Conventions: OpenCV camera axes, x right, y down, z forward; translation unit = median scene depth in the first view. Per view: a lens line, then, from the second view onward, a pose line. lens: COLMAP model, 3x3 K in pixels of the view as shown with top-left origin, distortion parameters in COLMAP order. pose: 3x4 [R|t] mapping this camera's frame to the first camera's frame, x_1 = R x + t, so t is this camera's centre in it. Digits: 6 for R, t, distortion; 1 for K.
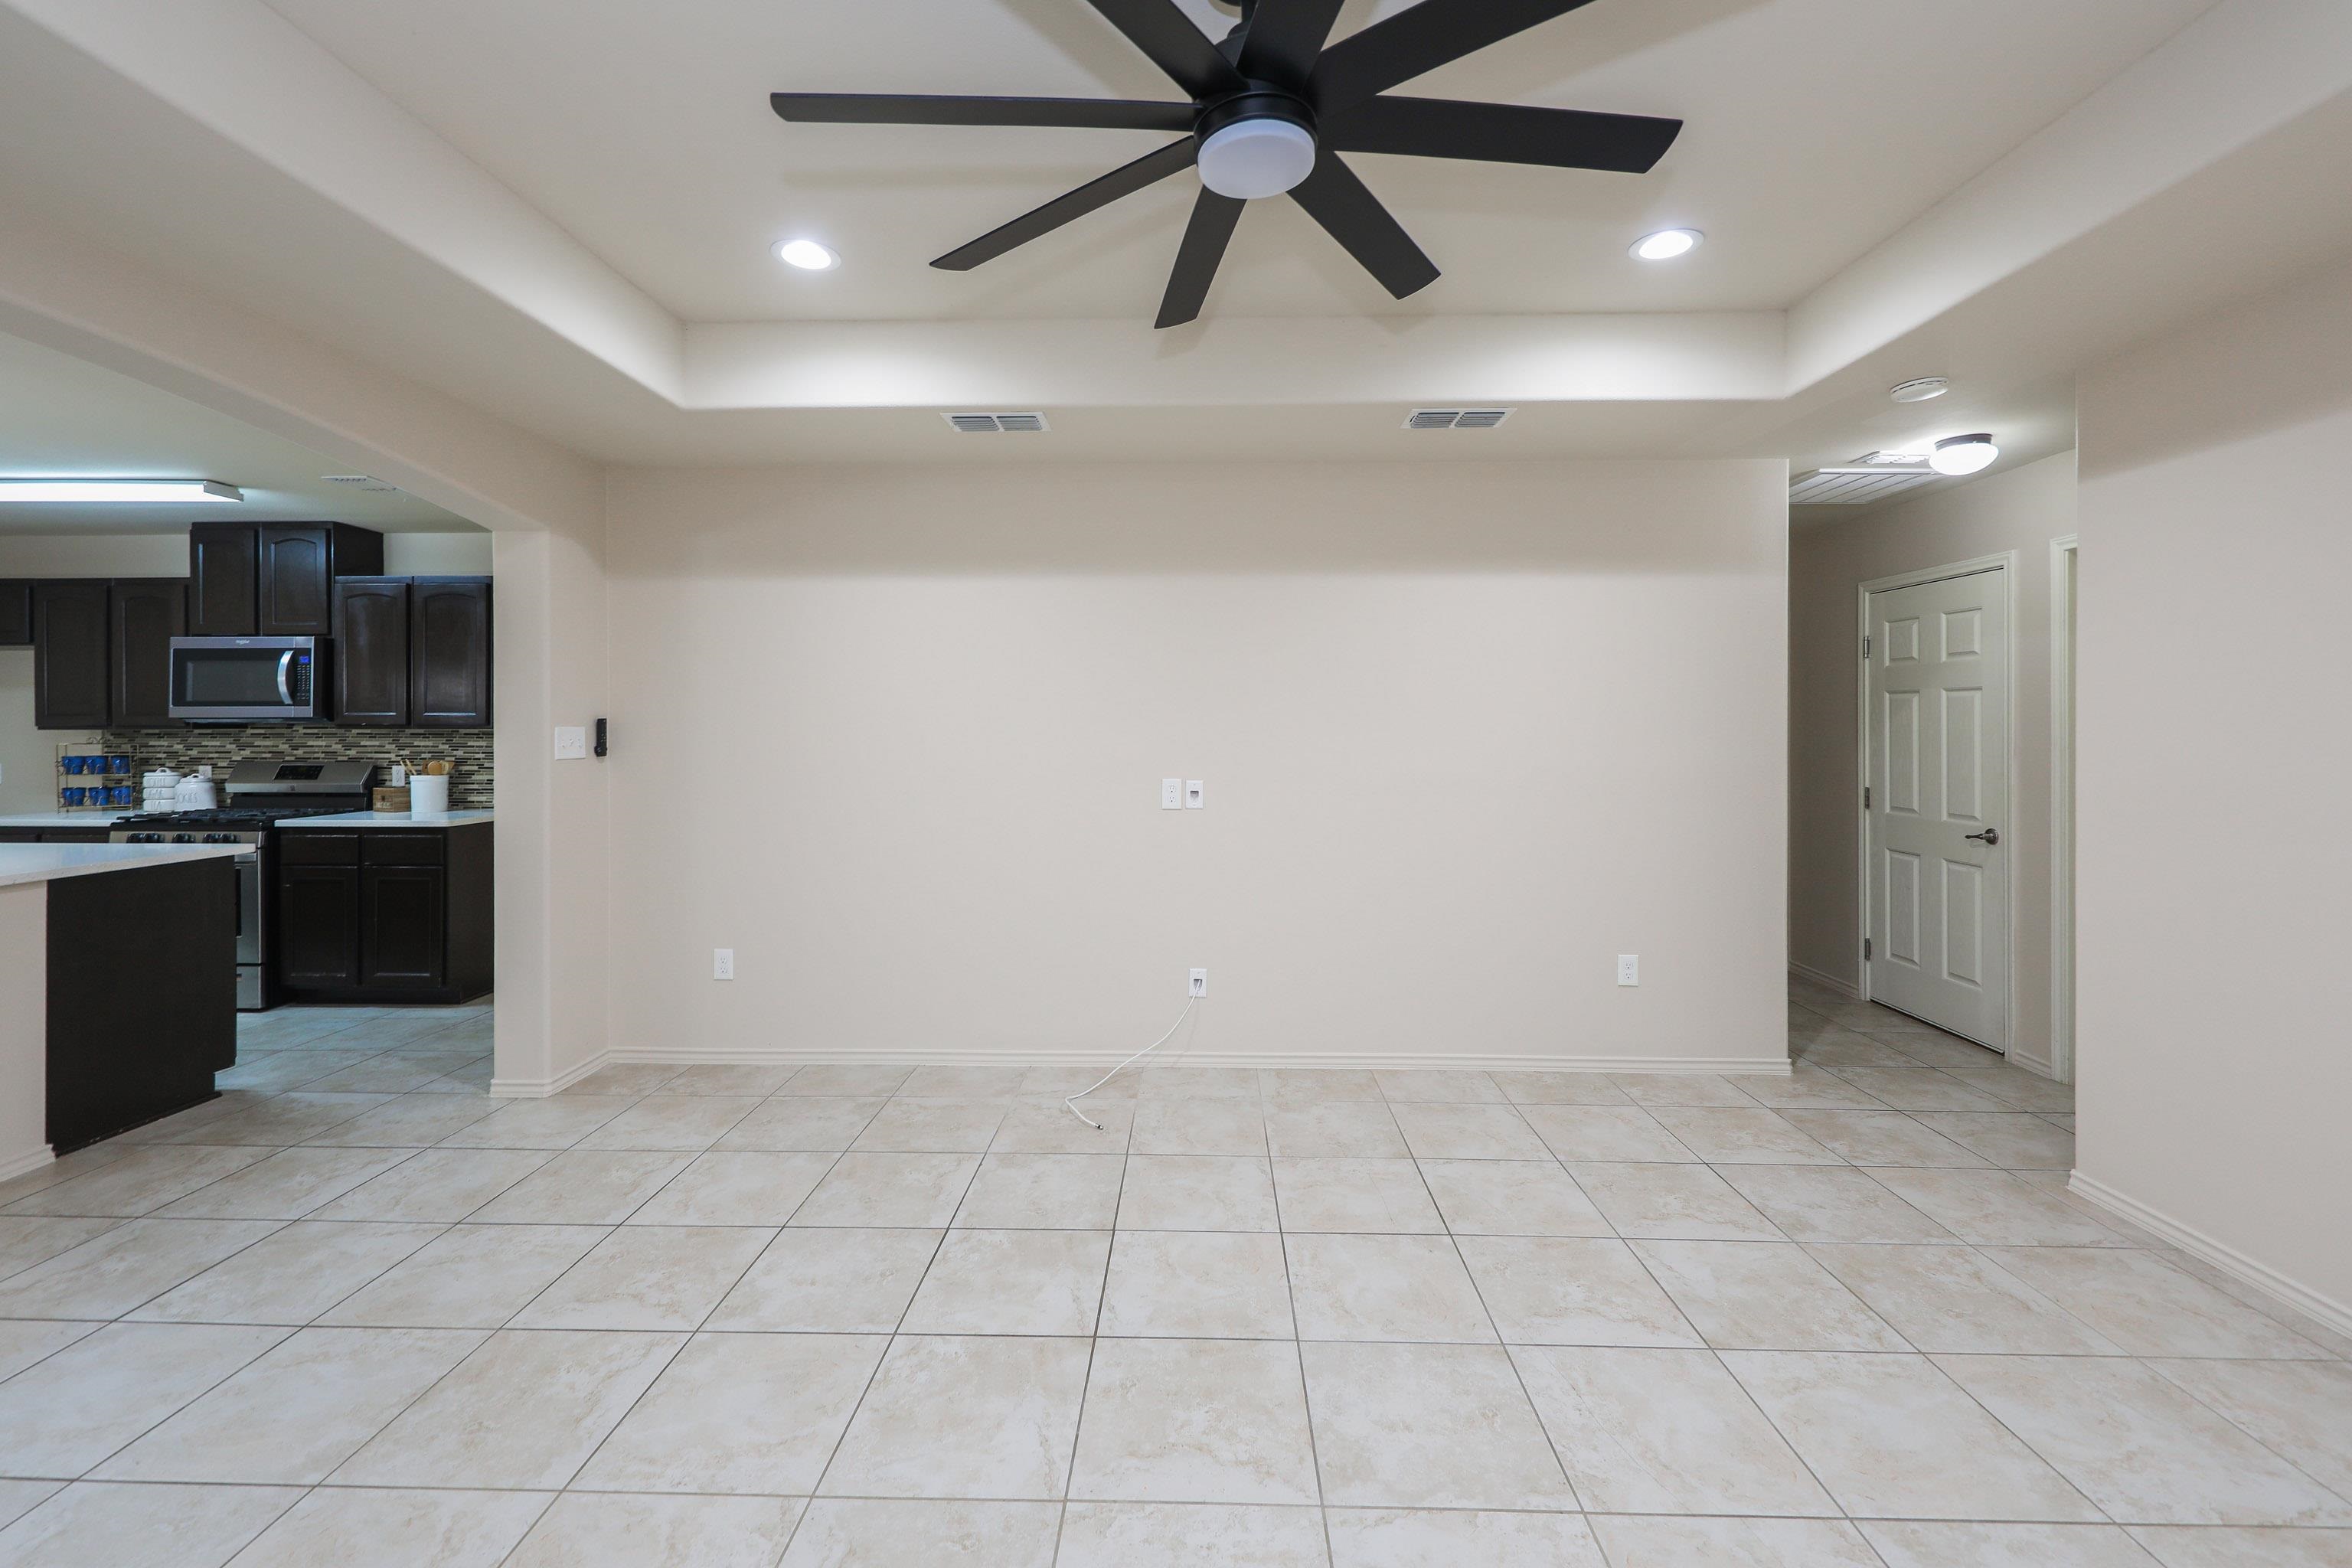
lens RADIAL K [[958.9, 0, 1178.2], [0, 958.9, 724.4], [0, 0, 1]] dist [0.014293, -0.005879]
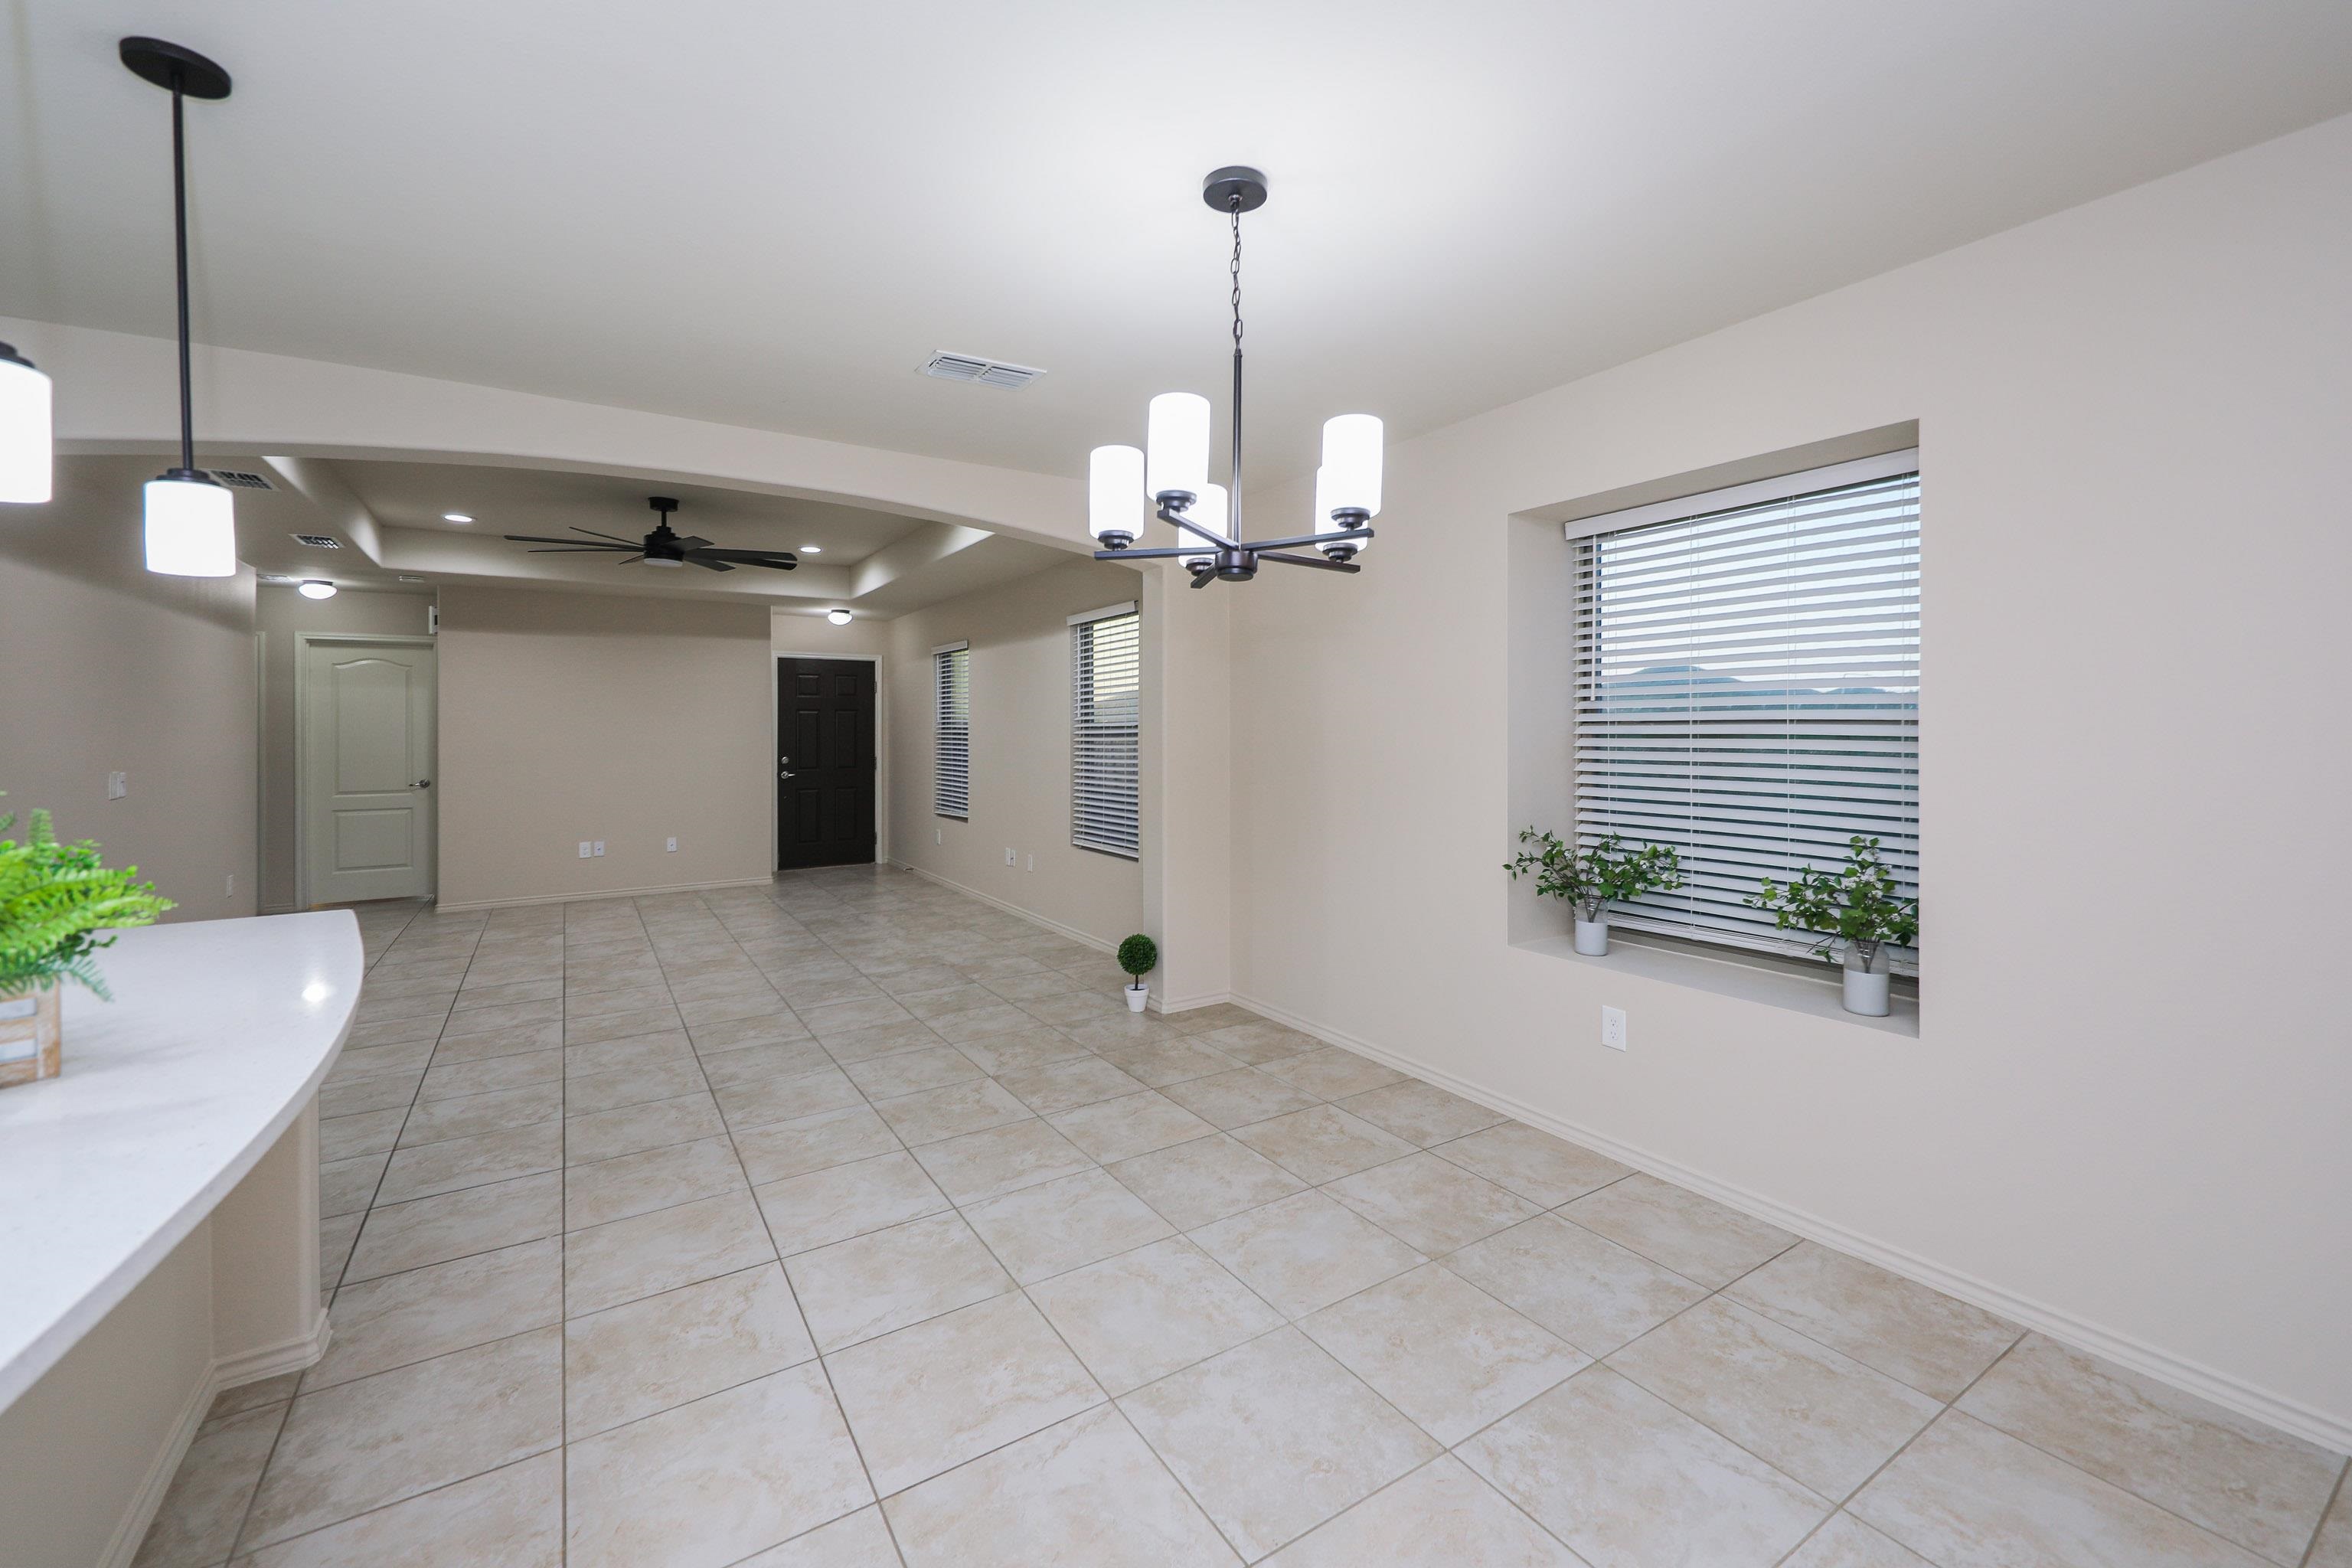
lens RADIAL K [[960.1, 0, 1190.4], [0, 960.1, 730.3], [0, 0, 1]] dist [0.014436, -0.007028]
pose [[-0.566846, 0.002728, 0.823819, -1.636396], [0.006525, 0.999978, 0.001178, 0.013788], [-0.823798, 0.006043, -0.566851, 0.594956]]
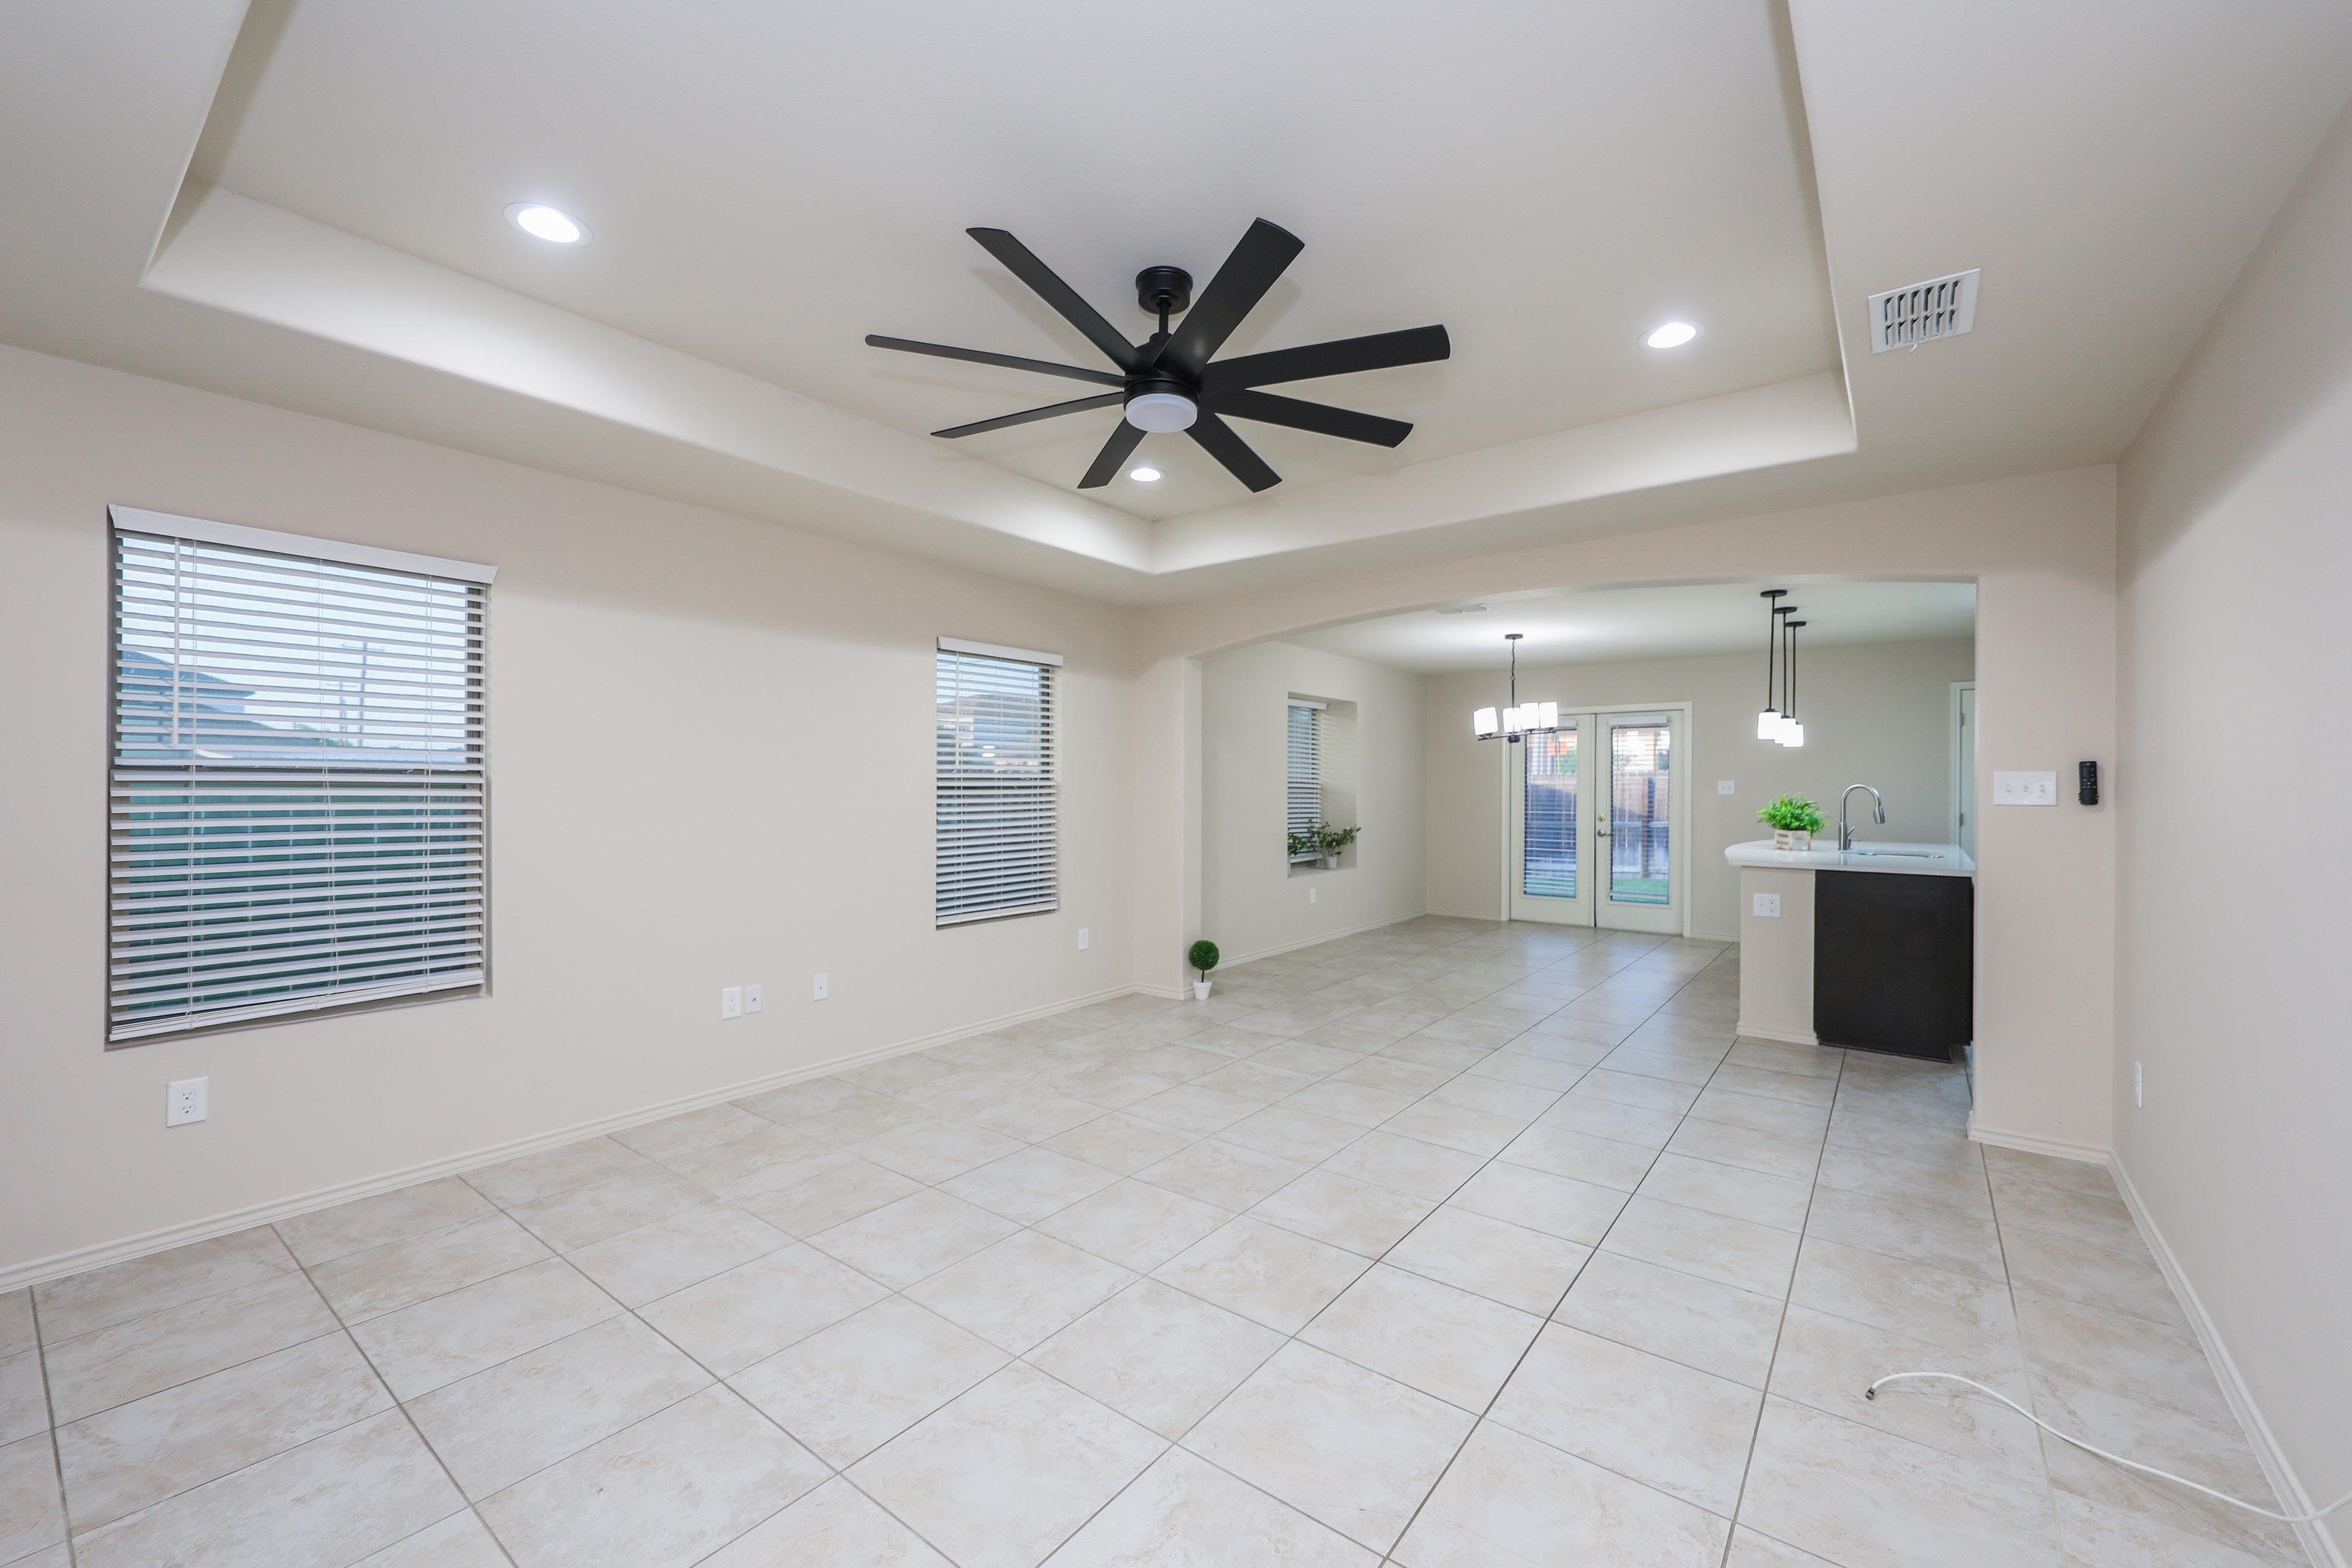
lens RADIAL K [[932.2, 0, 1174.6], [0, 932.2, 791.7], [0, 0, 1]] dist [0.016561, -0.007261]
pose [[-0.593367, 0.003283, -0.804925, 0.565710], [-0.002797, 0.999977, 0.006140, 0.018230], [0.804927, 0.005894, -0.593345, 0.827640]]
